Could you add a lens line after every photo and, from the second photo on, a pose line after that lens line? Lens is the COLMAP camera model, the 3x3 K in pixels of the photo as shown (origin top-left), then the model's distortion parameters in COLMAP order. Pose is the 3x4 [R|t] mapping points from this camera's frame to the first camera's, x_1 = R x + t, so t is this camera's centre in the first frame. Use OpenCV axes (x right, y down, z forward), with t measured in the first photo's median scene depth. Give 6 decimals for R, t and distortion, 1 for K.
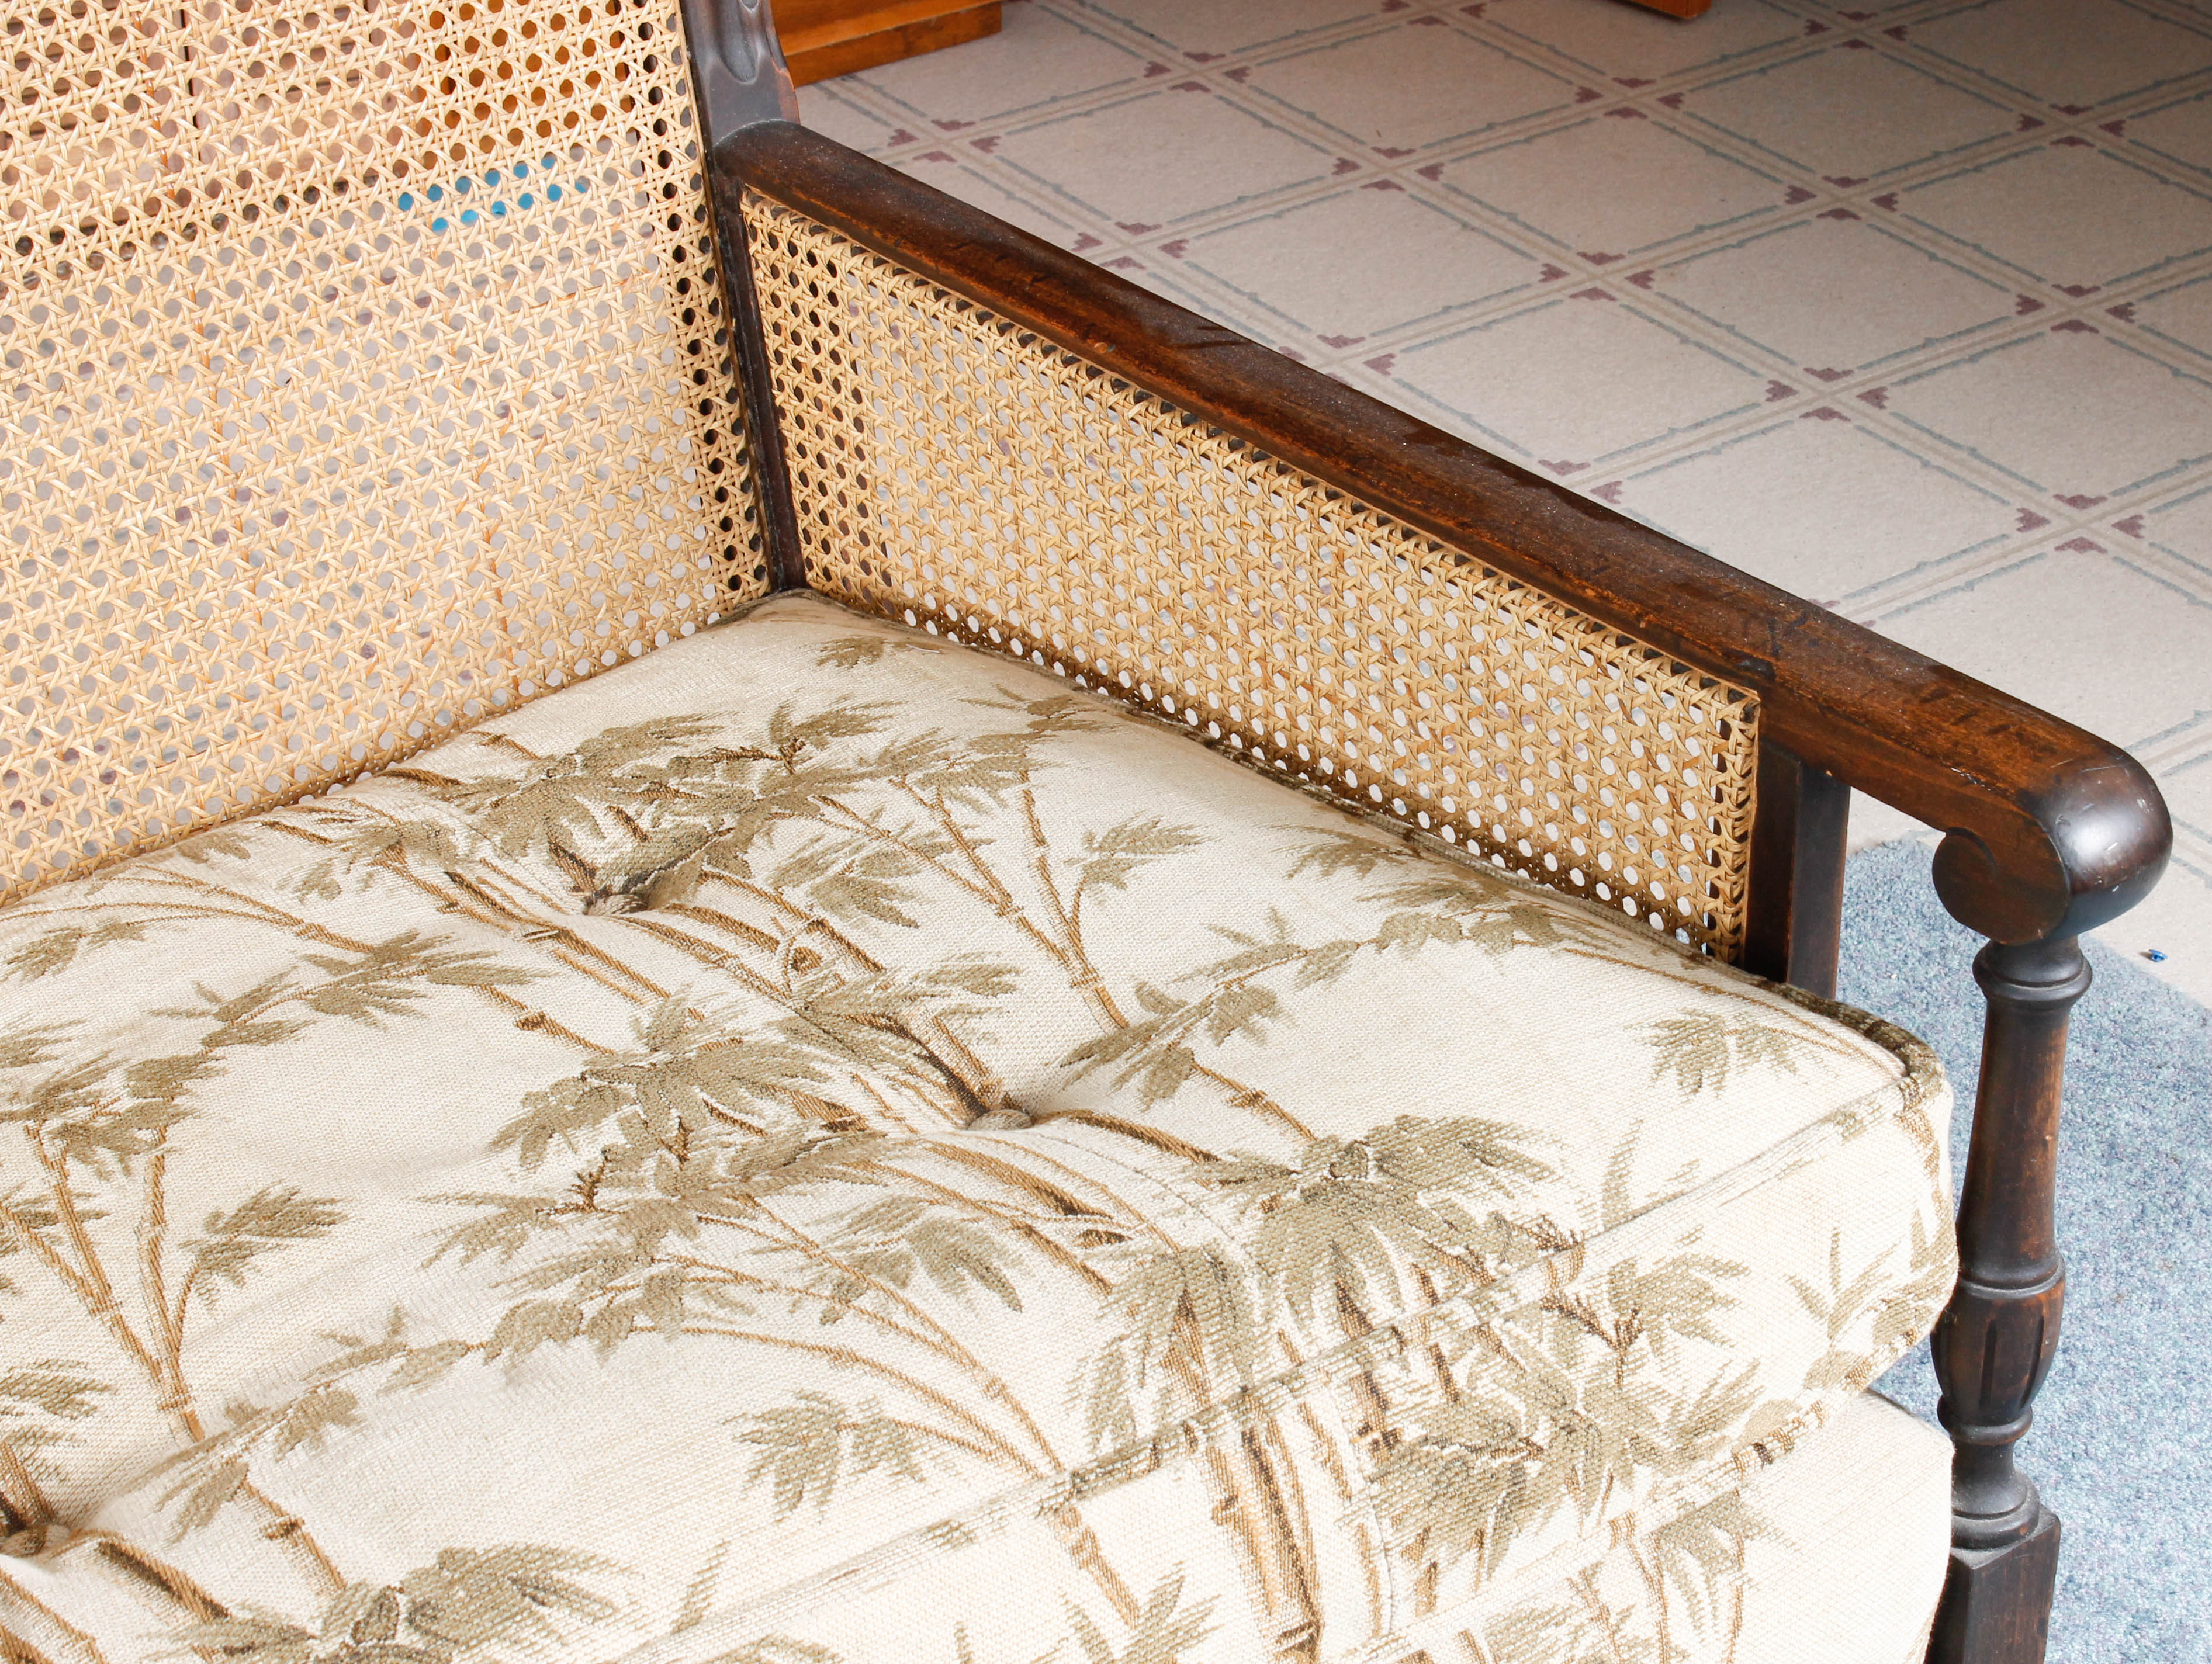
lens RADIAL K [[4780.6, 0, 1199.7], [0, 4780.6, 834.3], [0, 0, 1]] dist [0.080943, 0.018754]
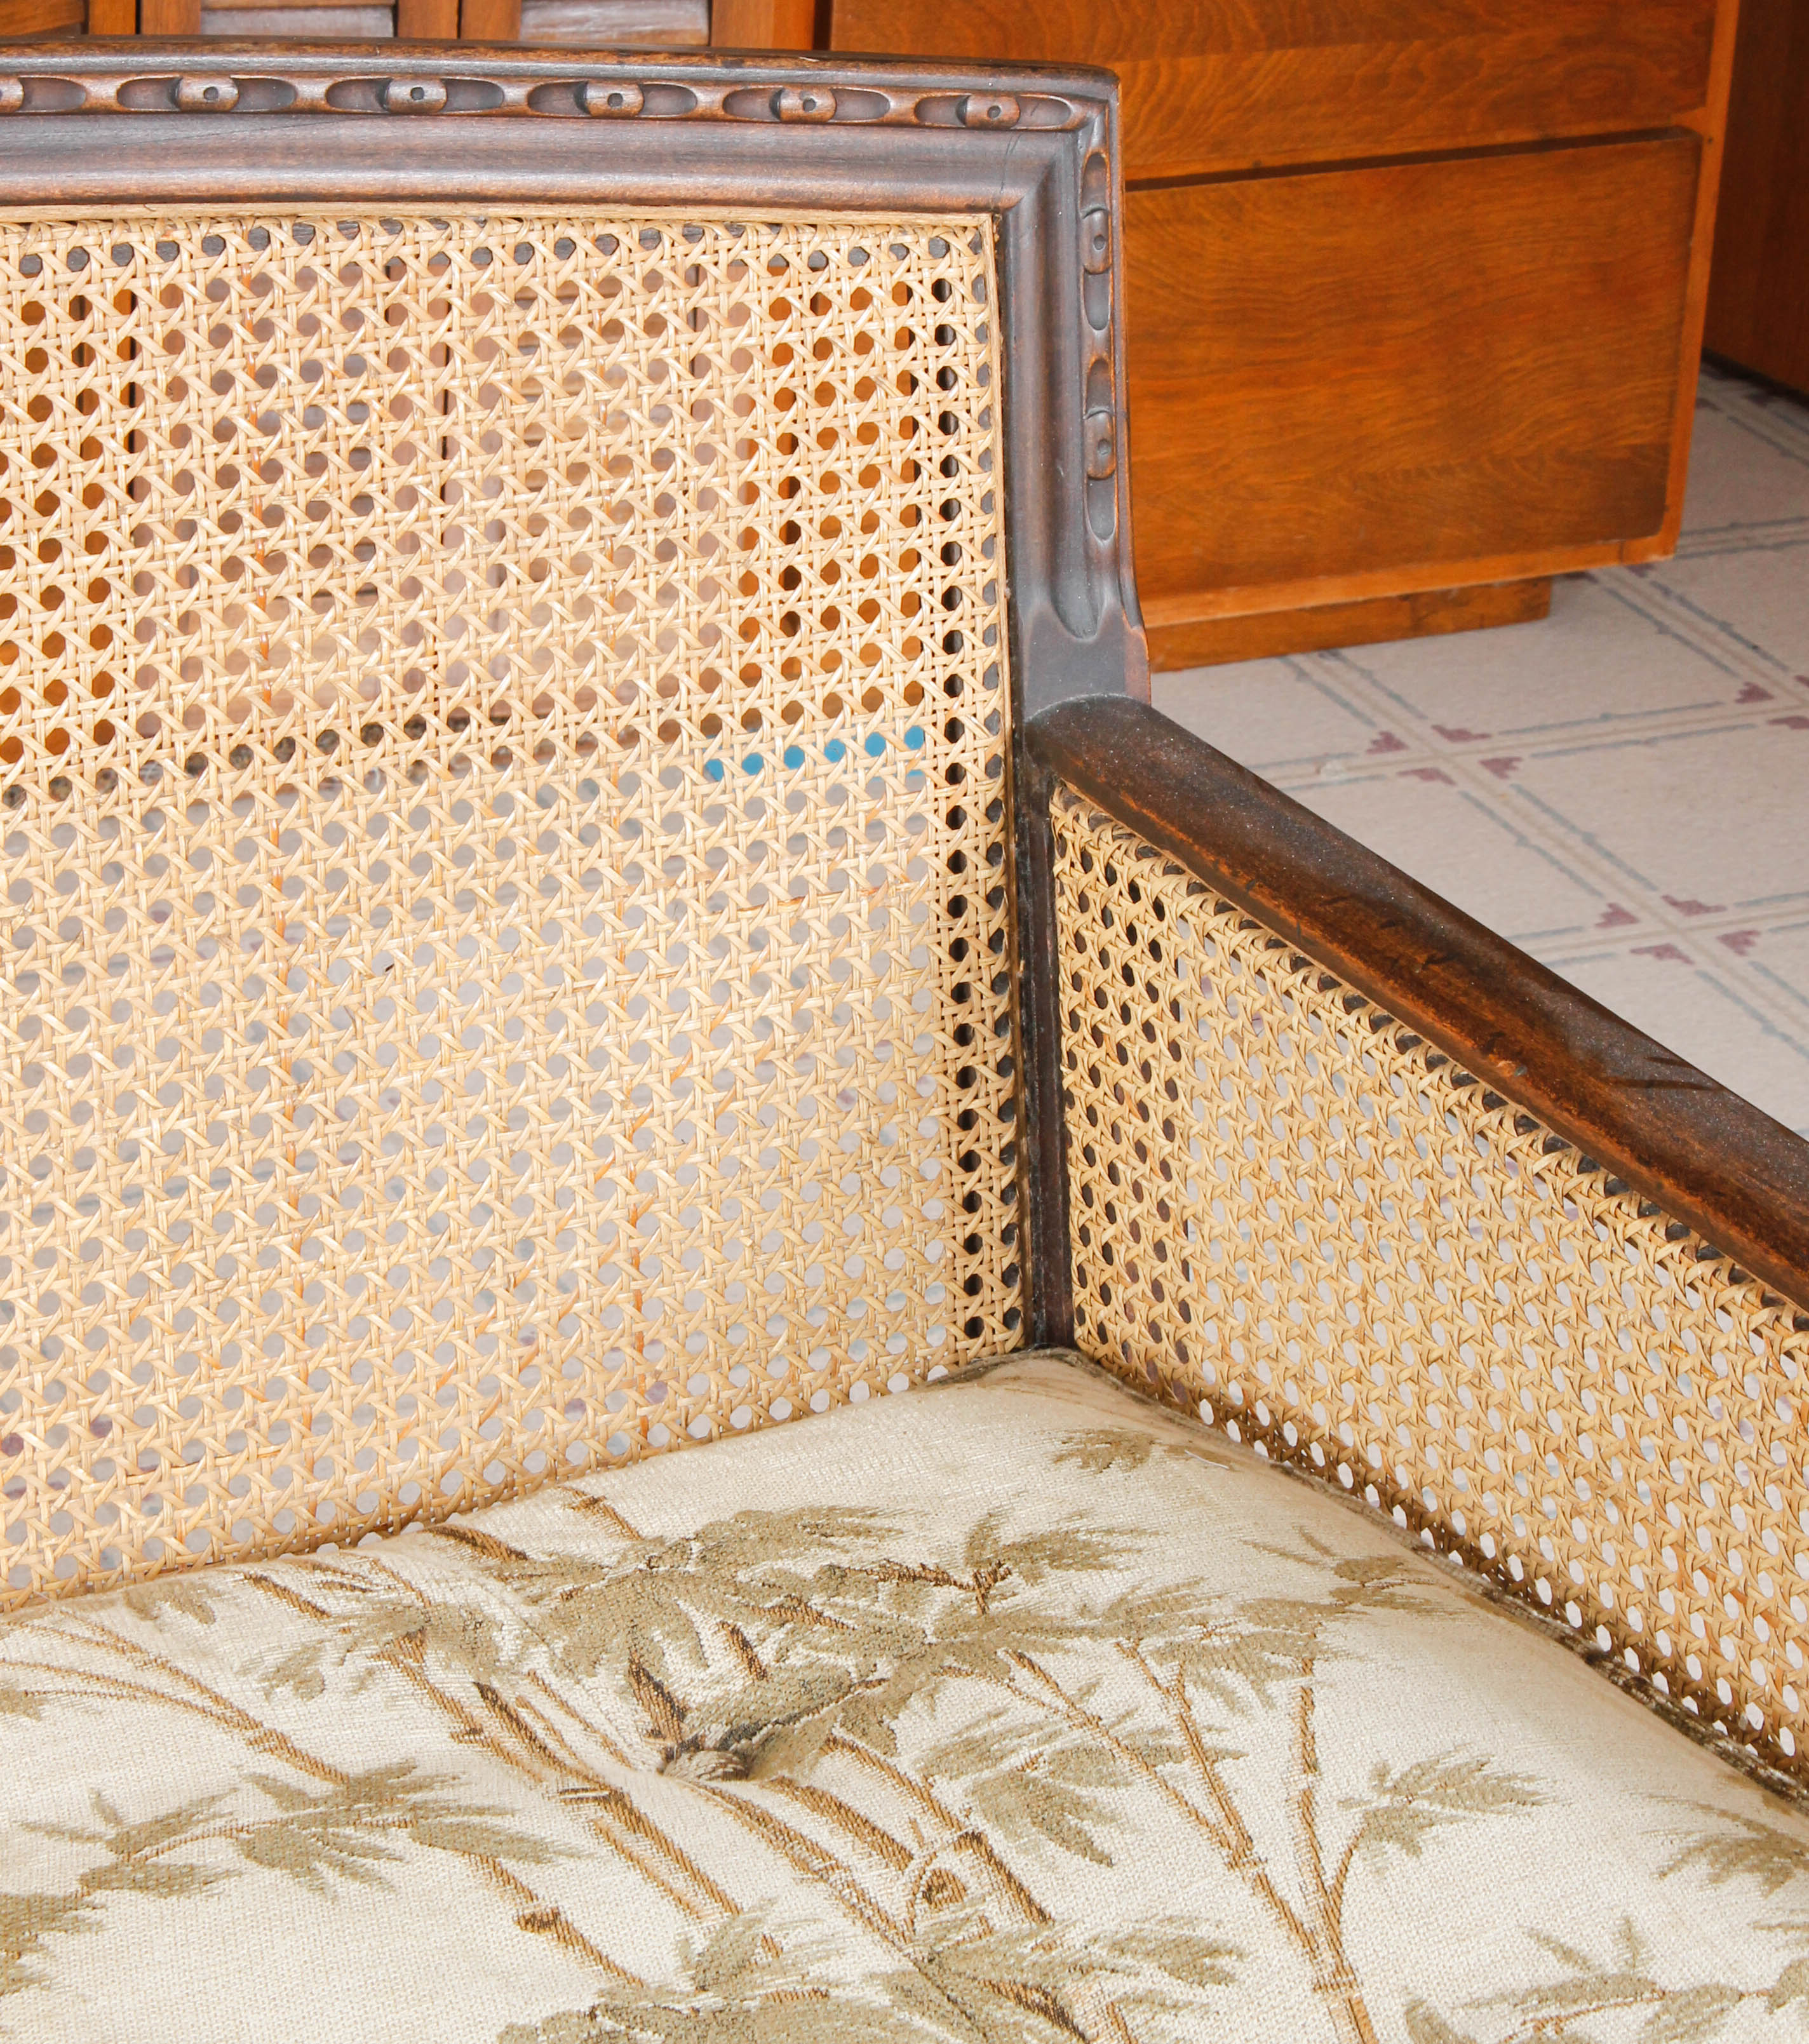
lens RADIAL K [[6508.4, 0, 850.4], [0, 6508.4, 700.3], [0, 0, 1]] dist [0.052895, 0.521743]
pose [[0.979427, 0.122056, -0.160699, 0.033161], [-0.144581, 0.979982, -0.136864, -0.010513], [0.140777, 0.157282, 0.977468, 0.048153]]
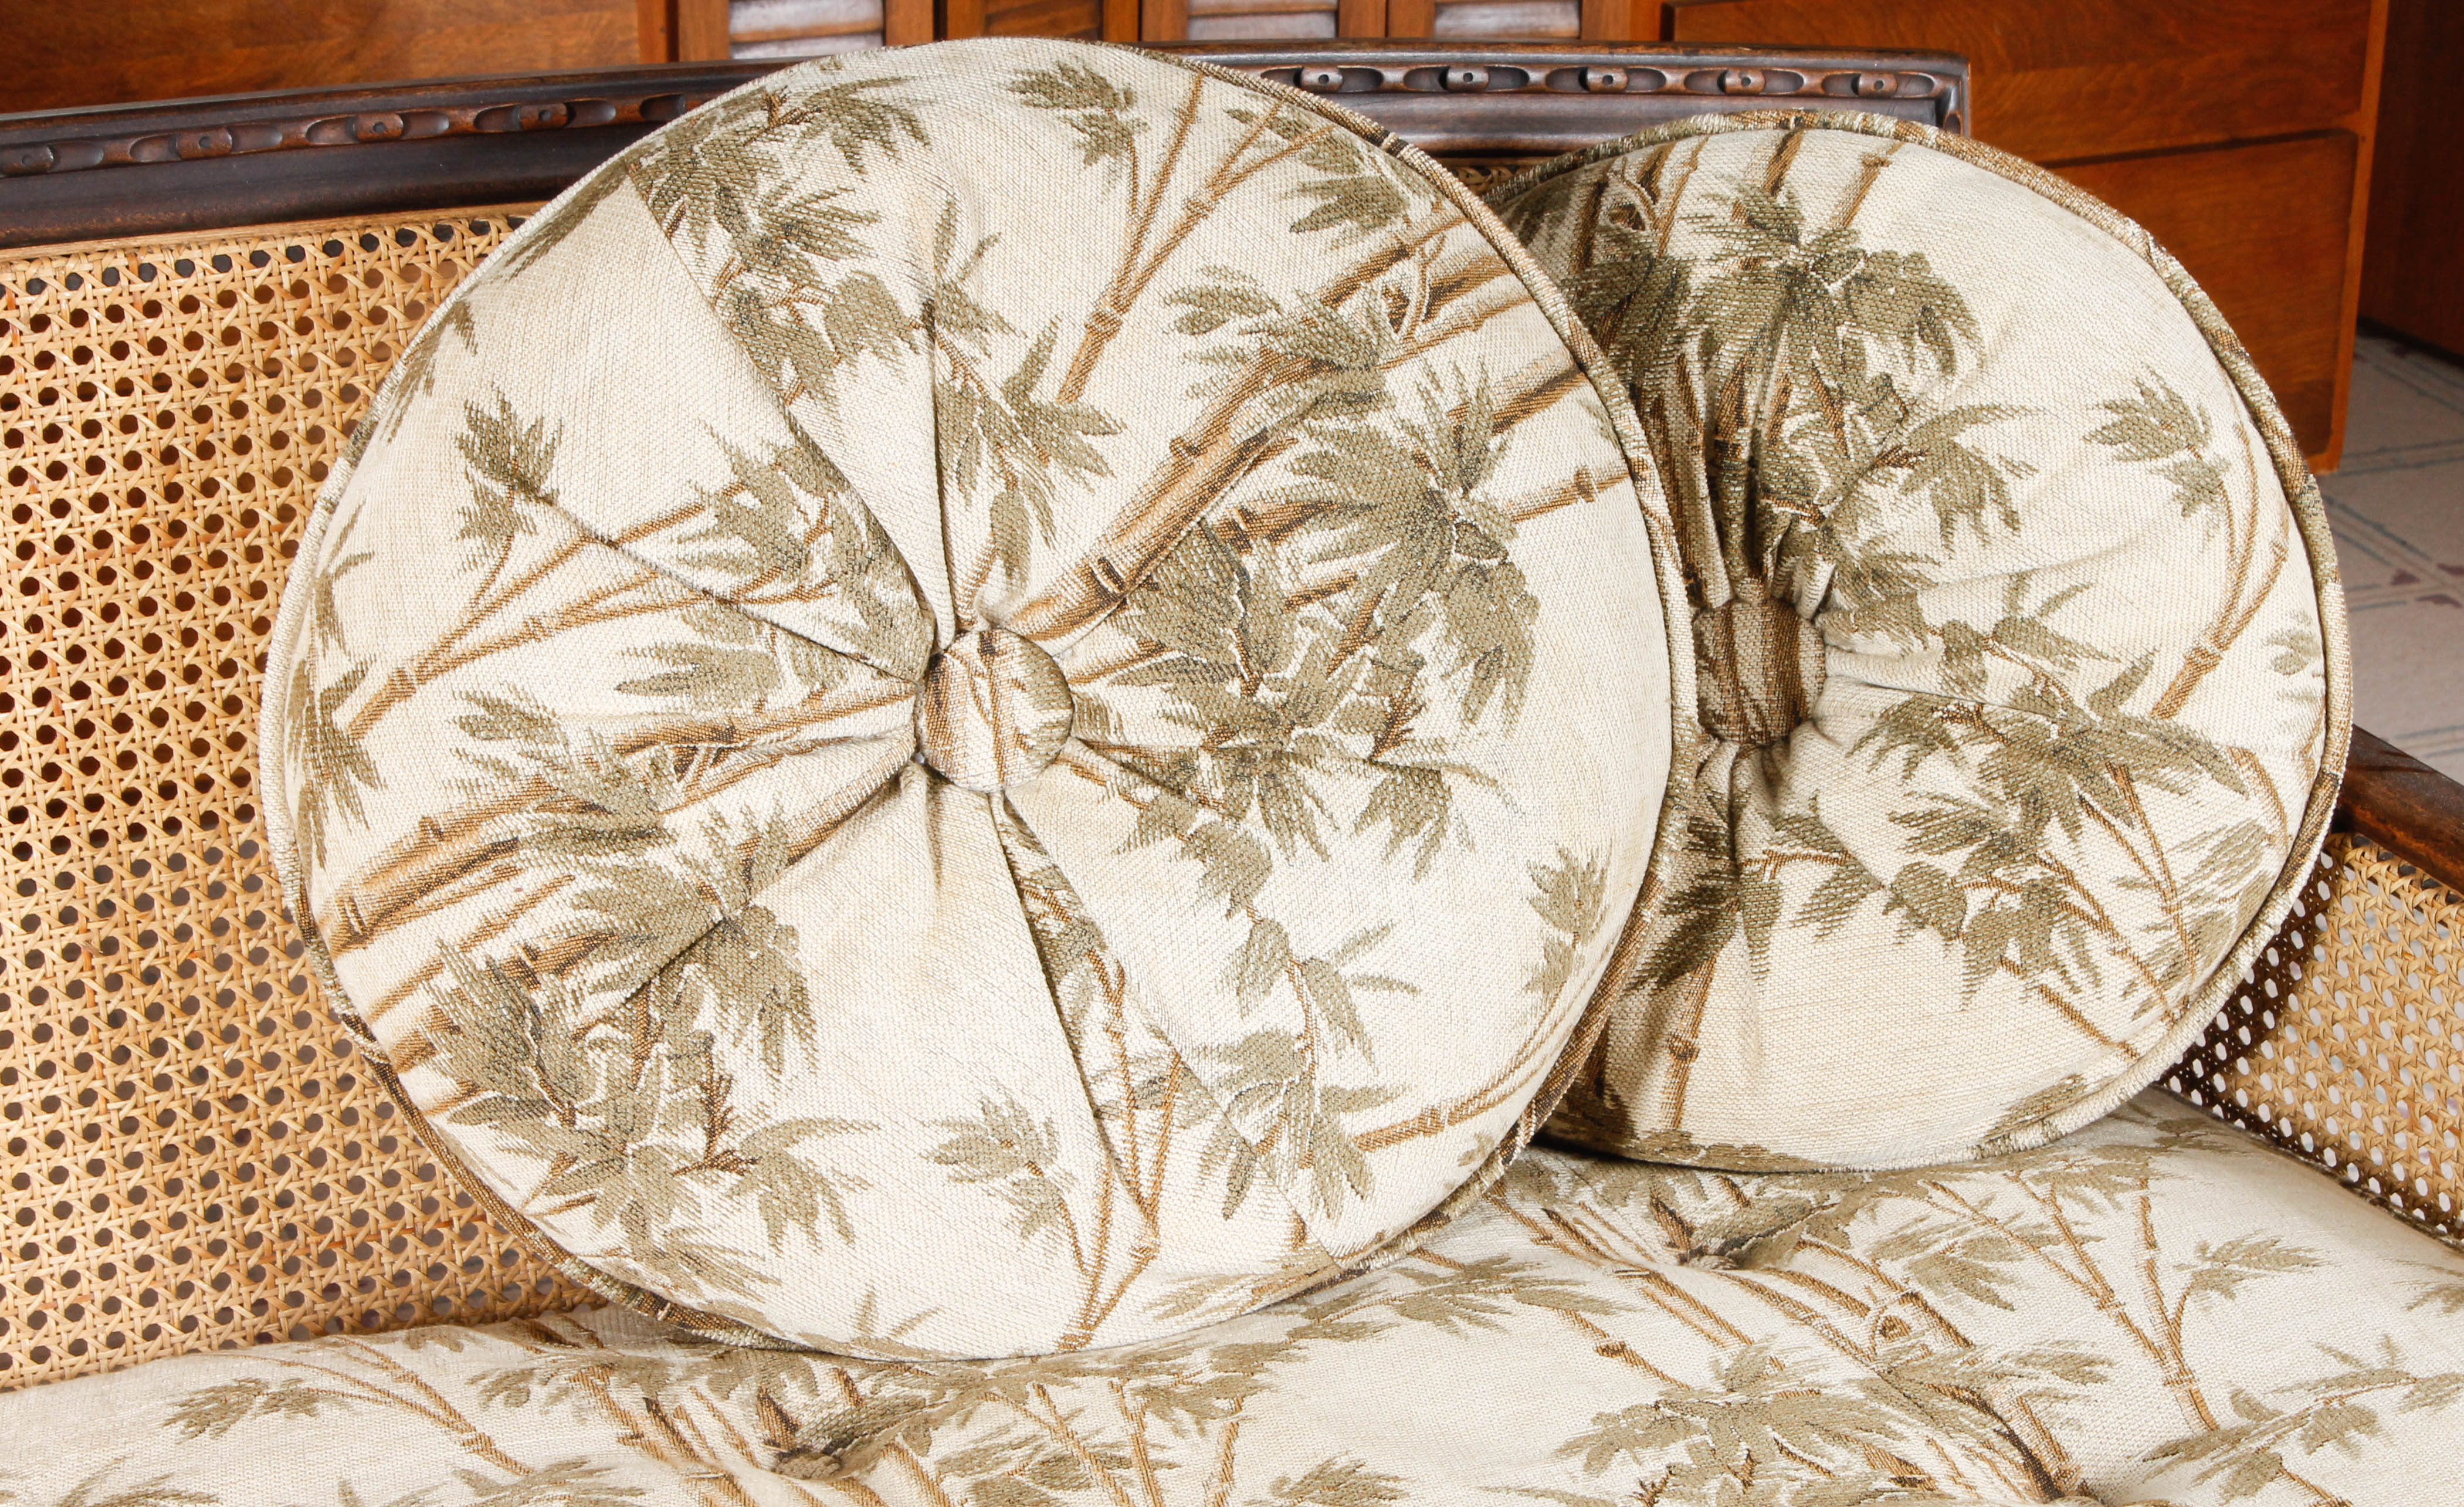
lens RADIAL K [[5569.5, 0, 1232.0], [0, 5569.5, 753.5], [0, 0, 1]] dist [-0.121562, 1.937186]
pose [[0.969745, 0.107961, -0.218949, 0.021225], [-0.136078, 0.983687, -0.117659, 0.060009], [0.202675, 0.143894, 0.968616, -0.137473]]
